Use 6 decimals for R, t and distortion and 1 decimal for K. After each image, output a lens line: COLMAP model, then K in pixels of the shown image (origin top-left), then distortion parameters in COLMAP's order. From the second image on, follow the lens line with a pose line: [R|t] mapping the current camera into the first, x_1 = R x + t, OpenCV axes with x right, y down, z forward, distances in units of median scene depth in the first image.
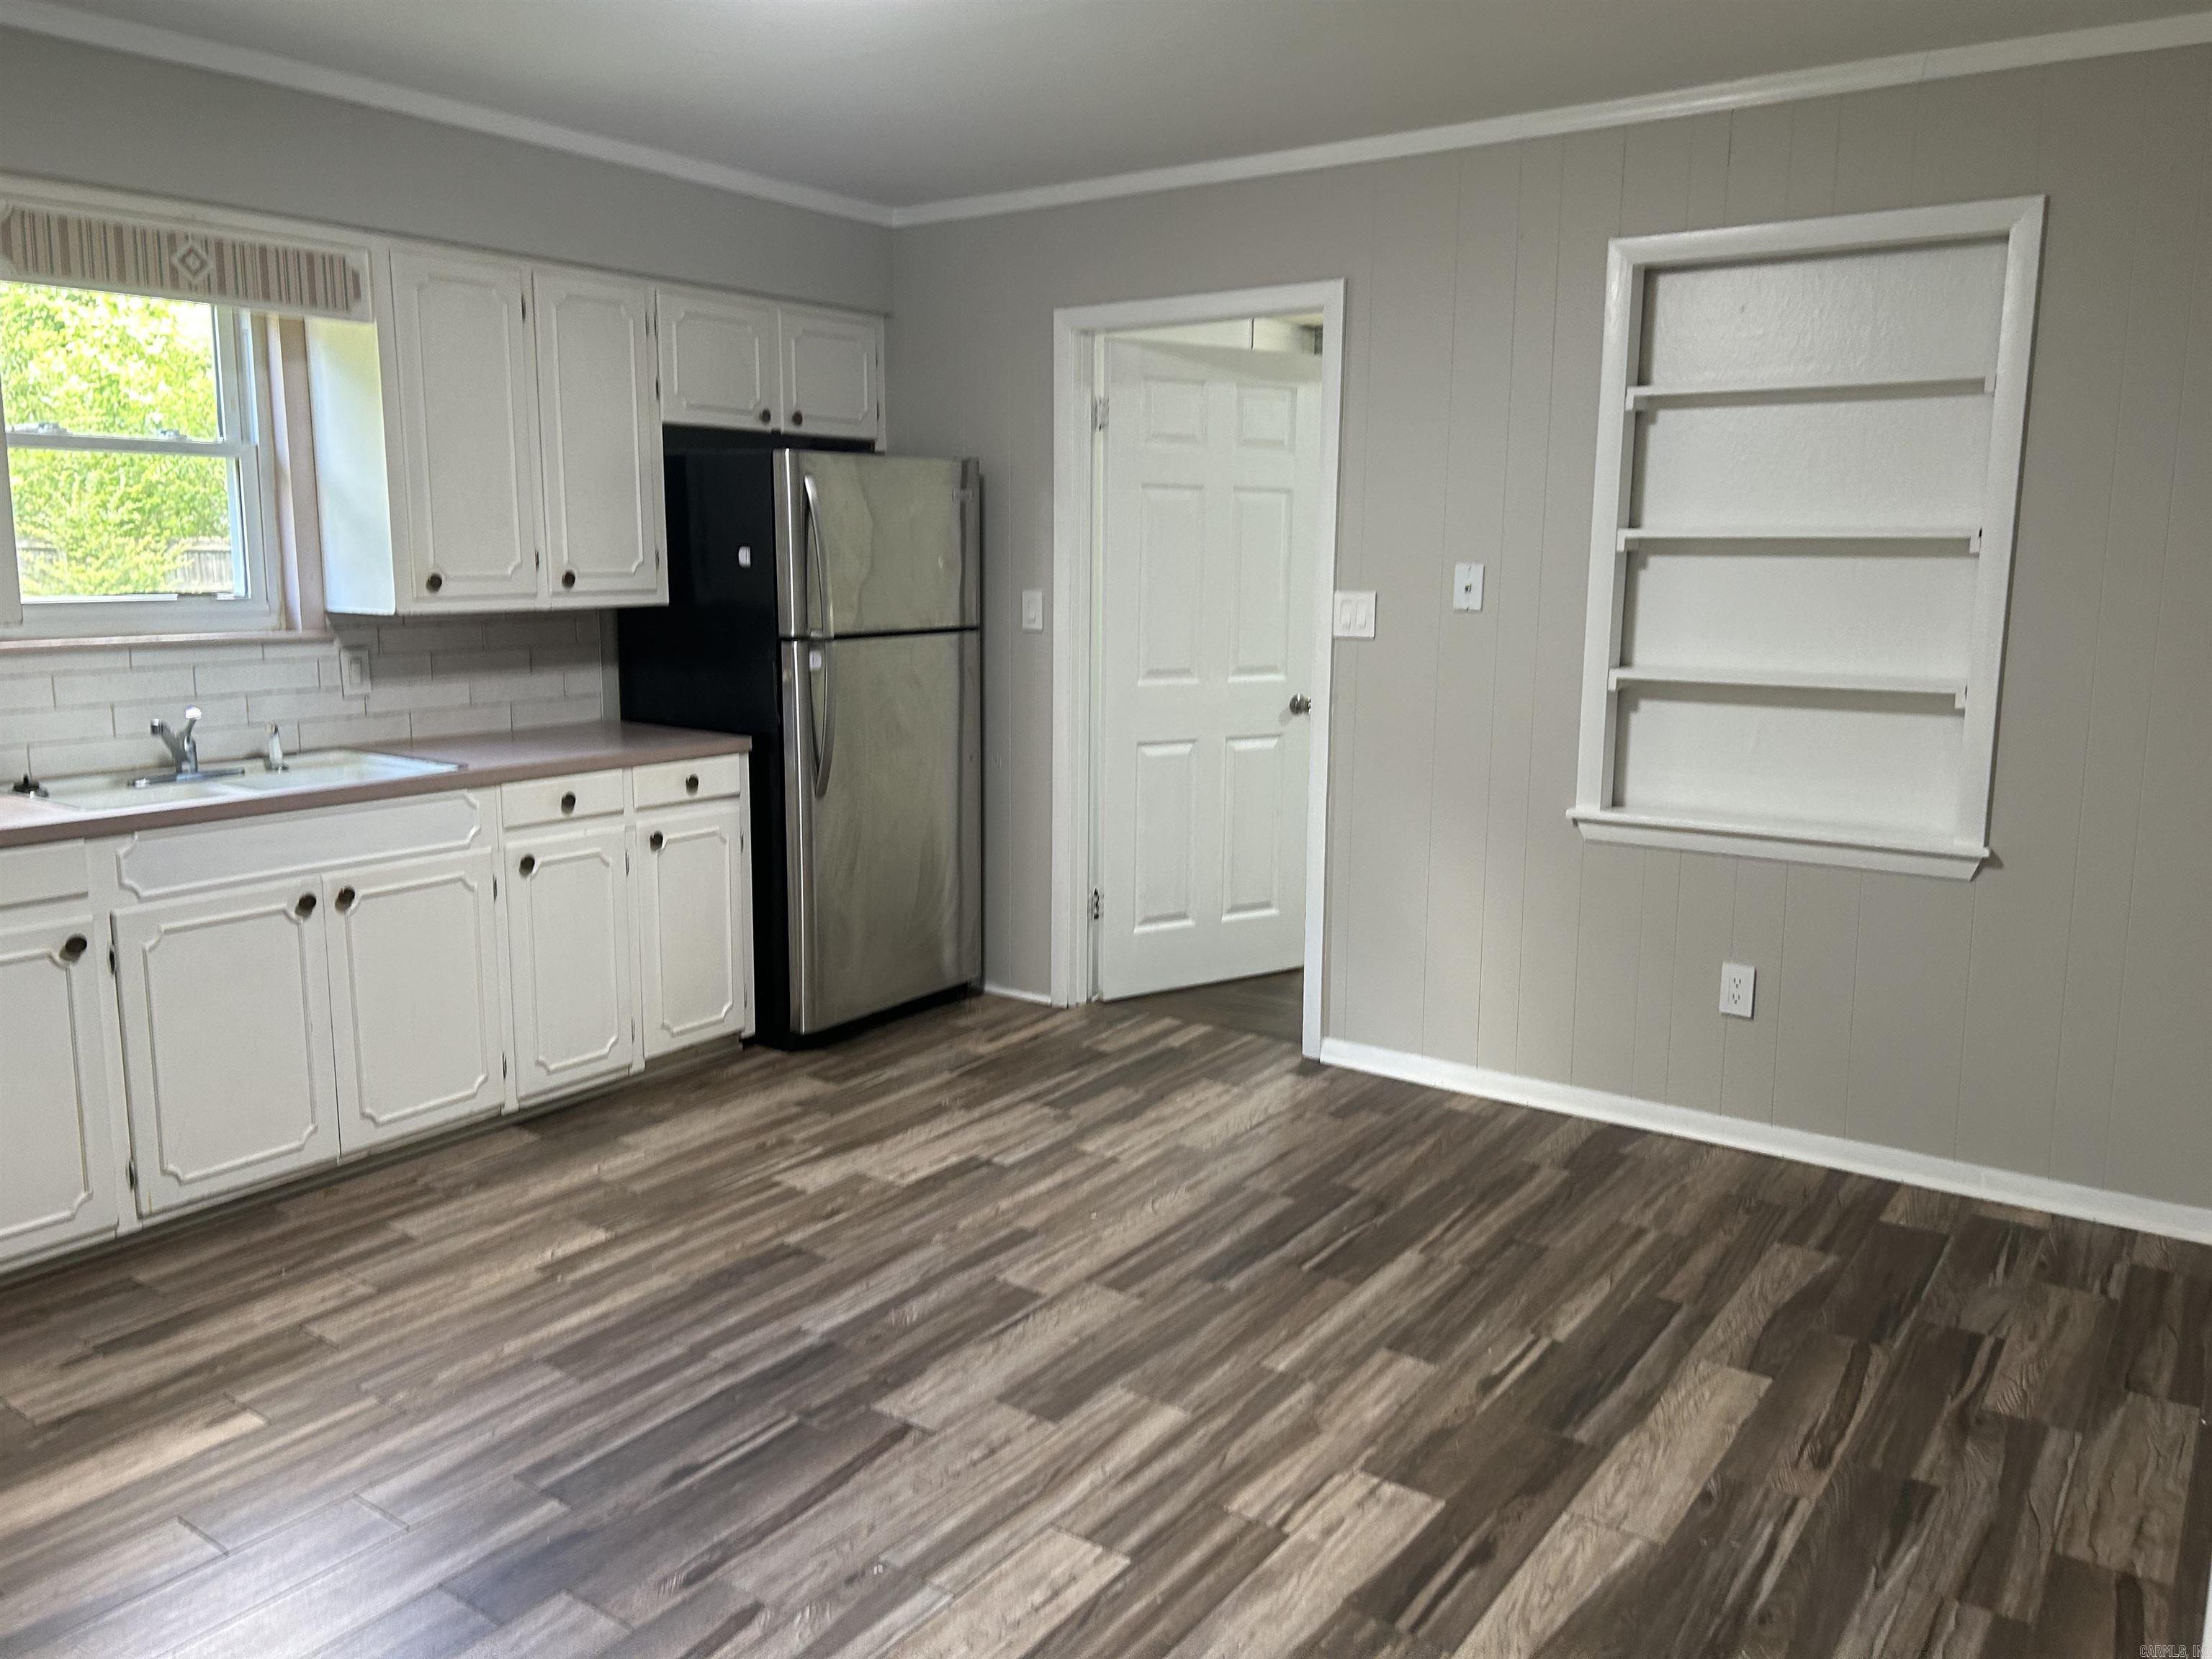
lens RADIAL K [[1659.8, 0, 1111.5], [0, 1659.8, 814.9], [0, 0, 1]] dist [0.055175, -0.059957]
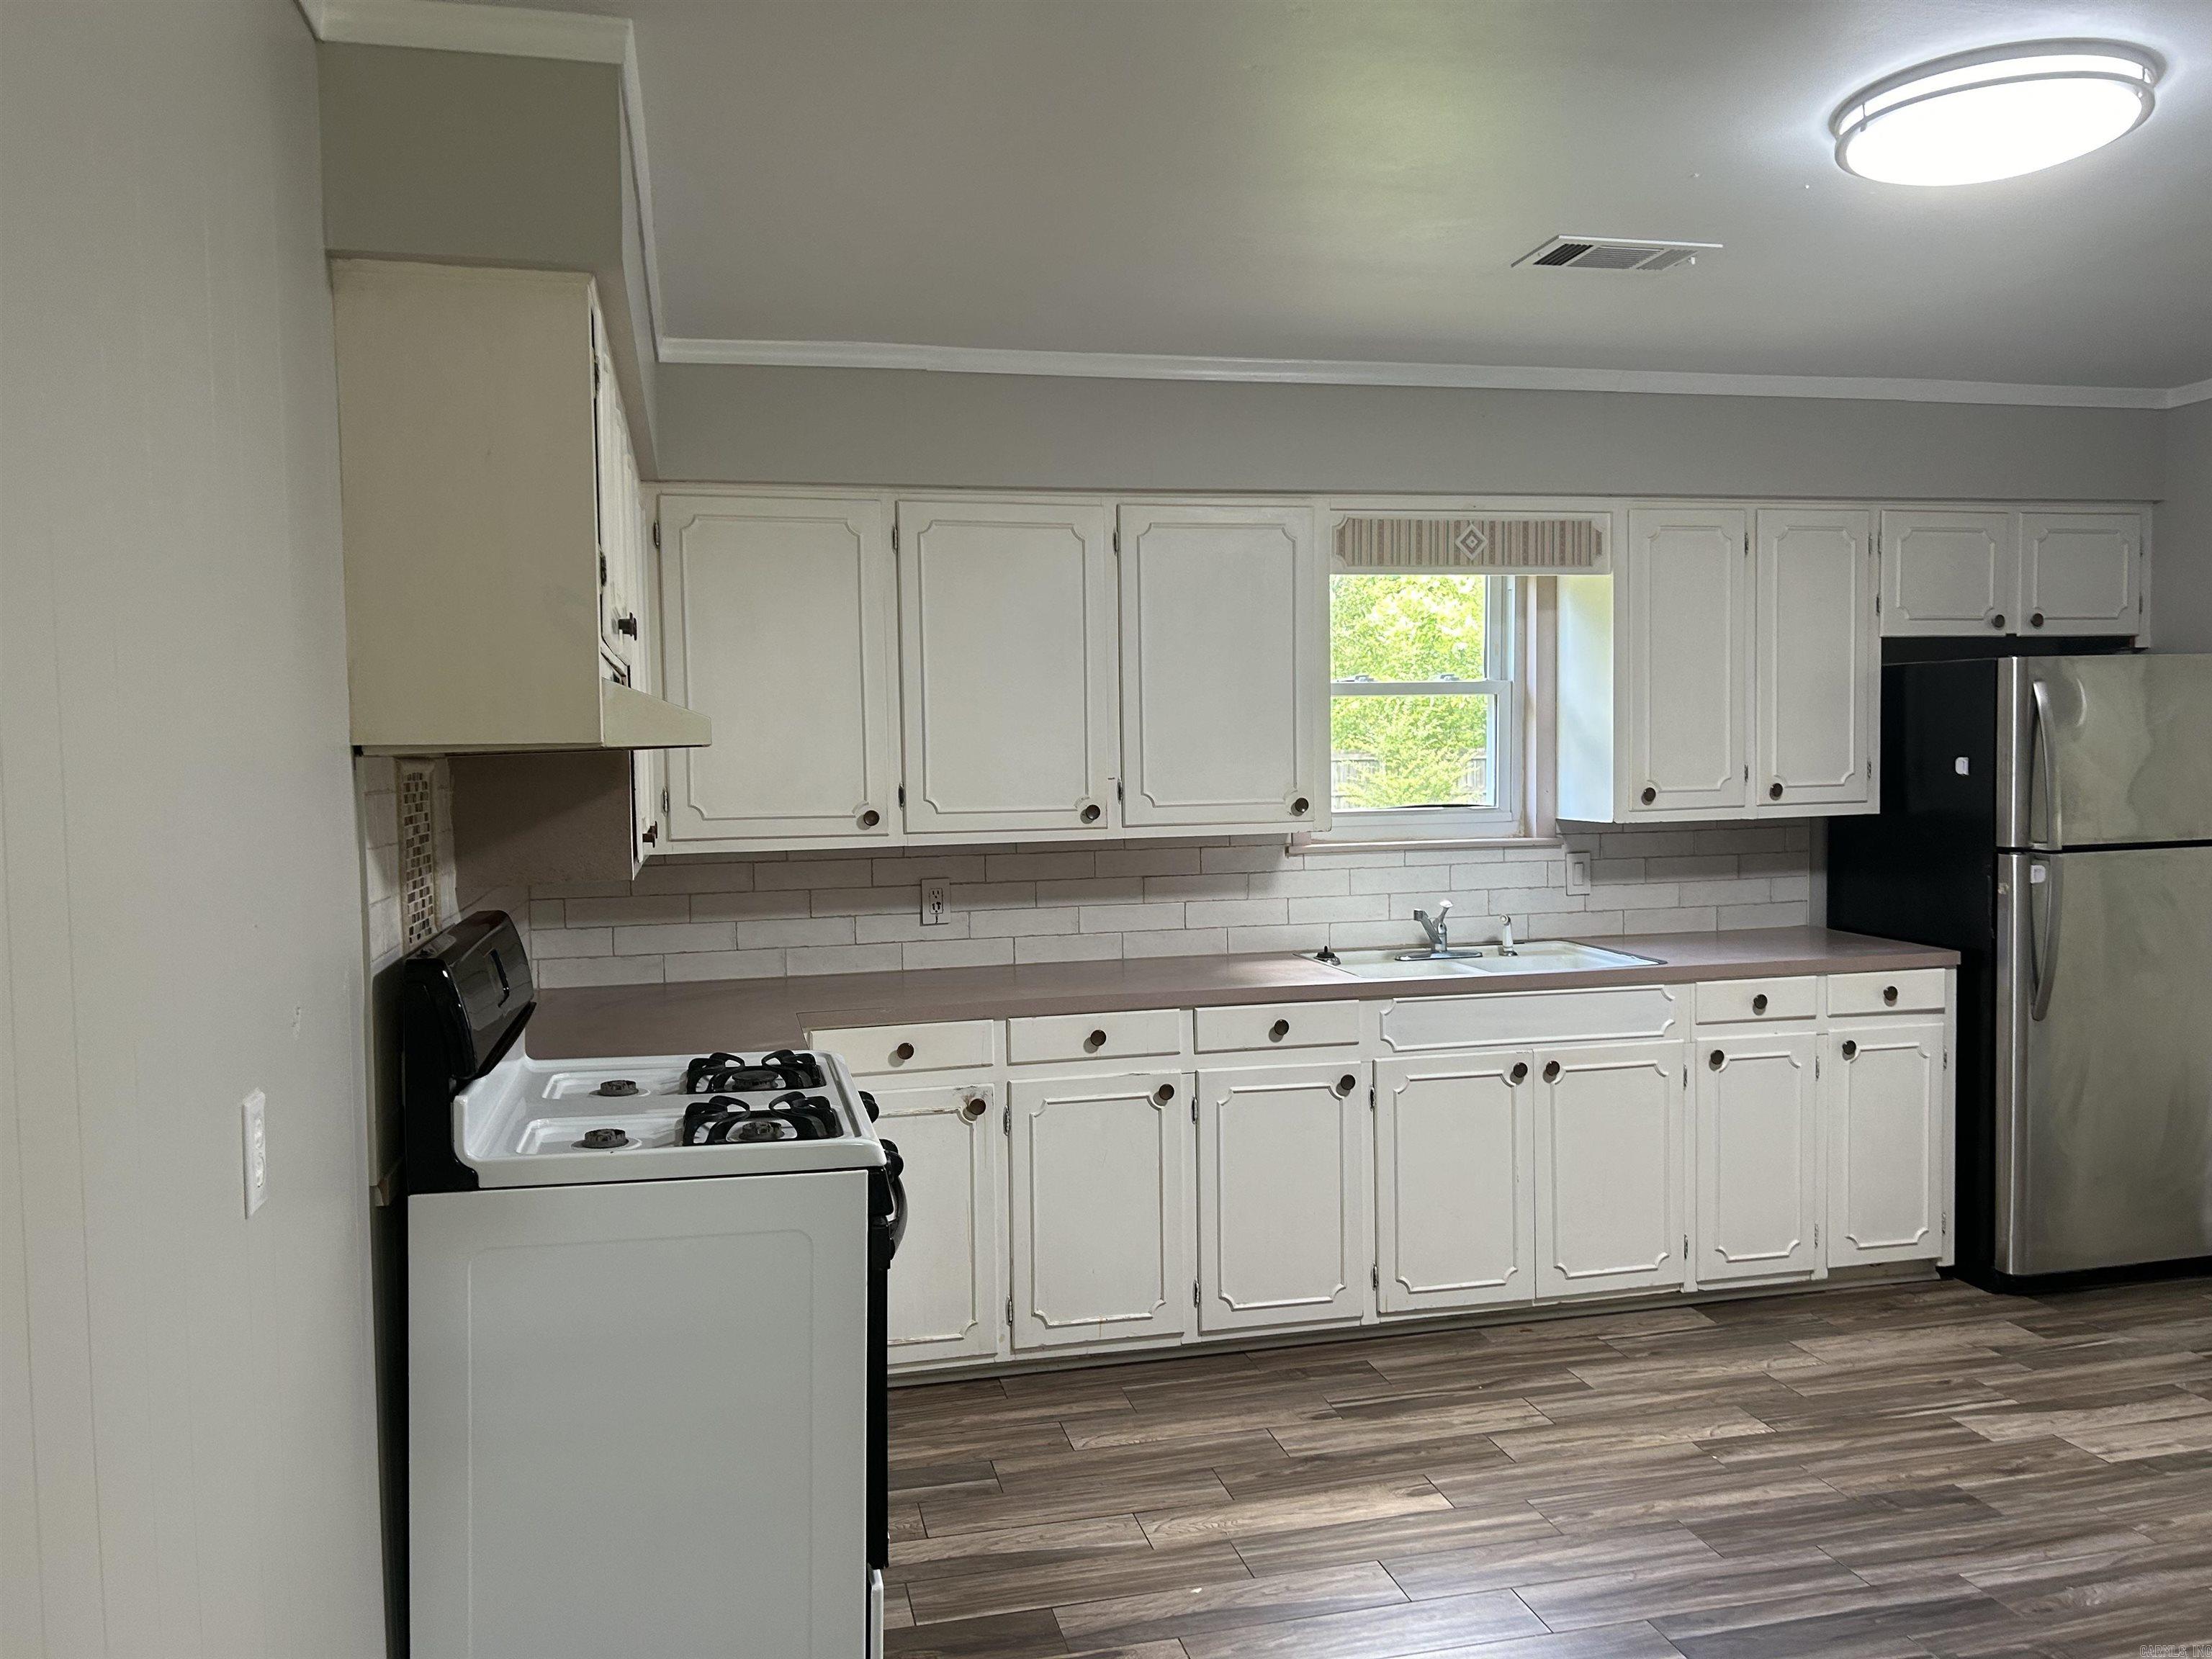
lens RADIAL K [[1659.8, 0, 1102.7], [0, 1659.8, 831.6], [0, 0, 1]] dist [0.055175, -0.059957]
pose [[0.749883, 0.013700, -0.661429, 0.065478], [-0.084830, 0.993524, -0.075596, -0.000171], [0.656109, 0.112797, 0.746188, -0.071912]]
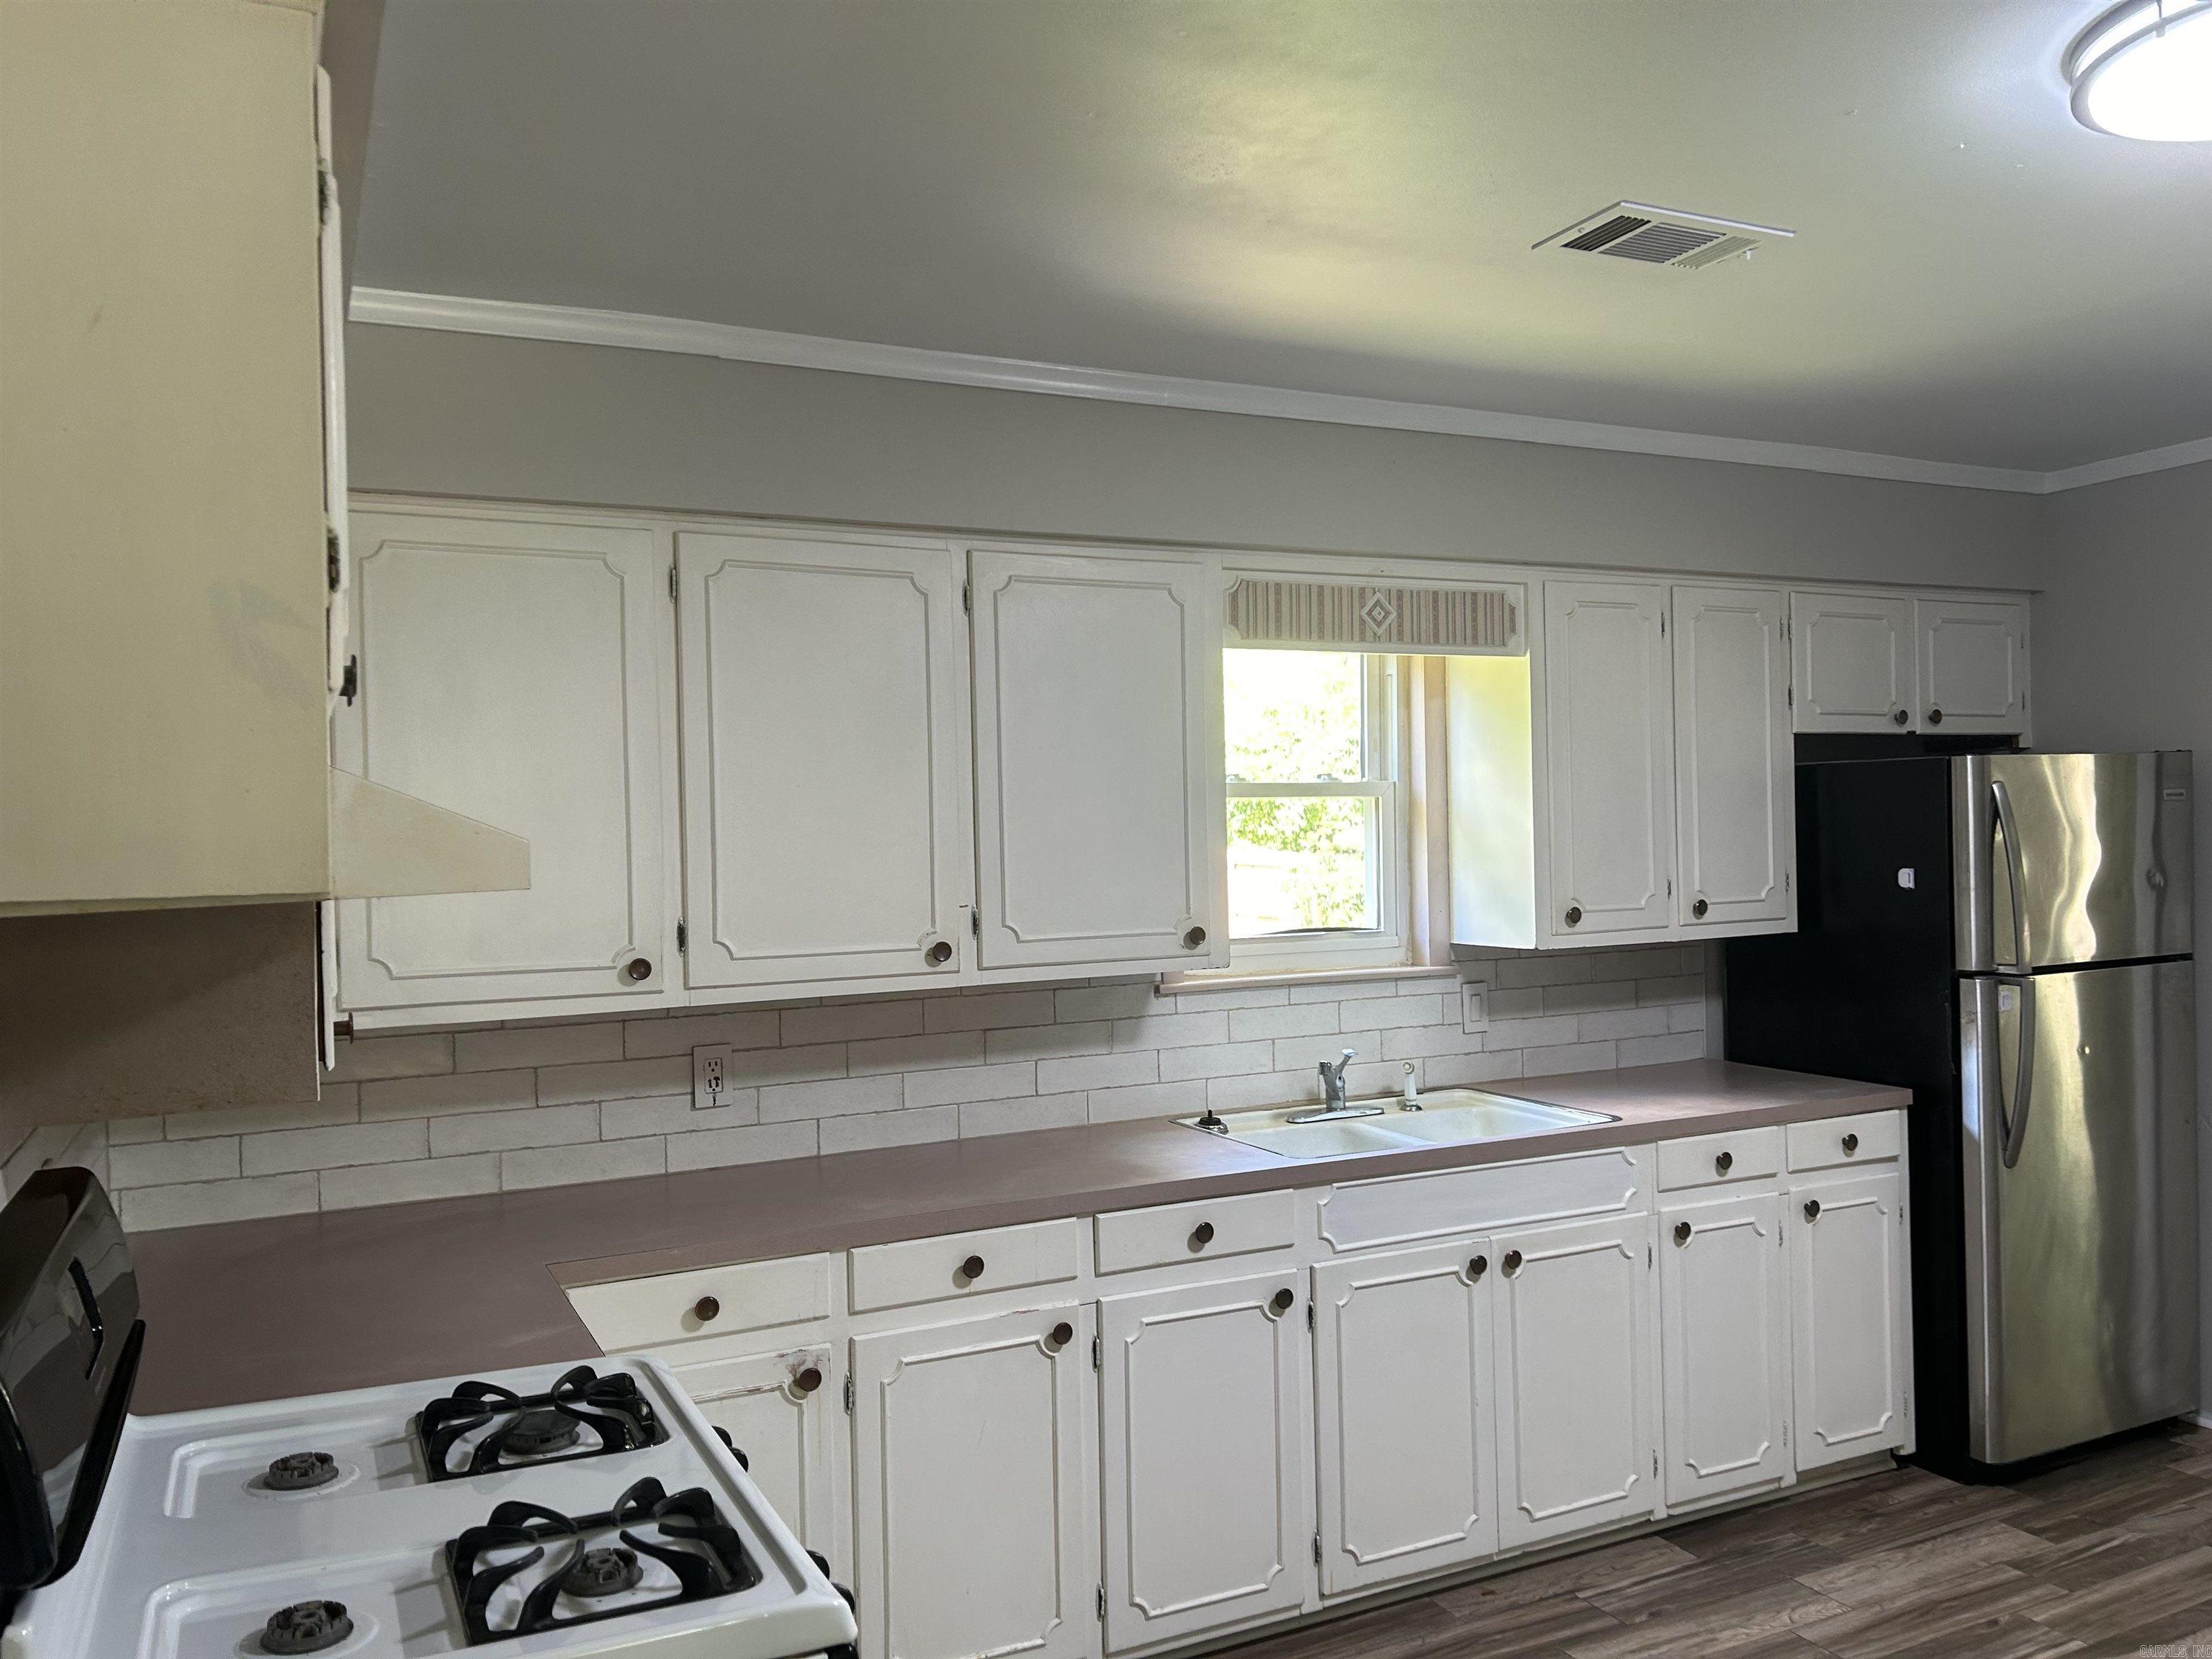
lens RADIAL K [[1659.8, 0, 1103.9], [0, 1659.8, 848.6], [0, 0, 1]] dist [0.055175, -0.059957]
pose [[0.878259, -0.026051, -0.477474, -0.212588], [-0.047304, 0.988884, -0.140965, -0.035767], [0.475839, 0.146390, 0.867264, 0.061520]]
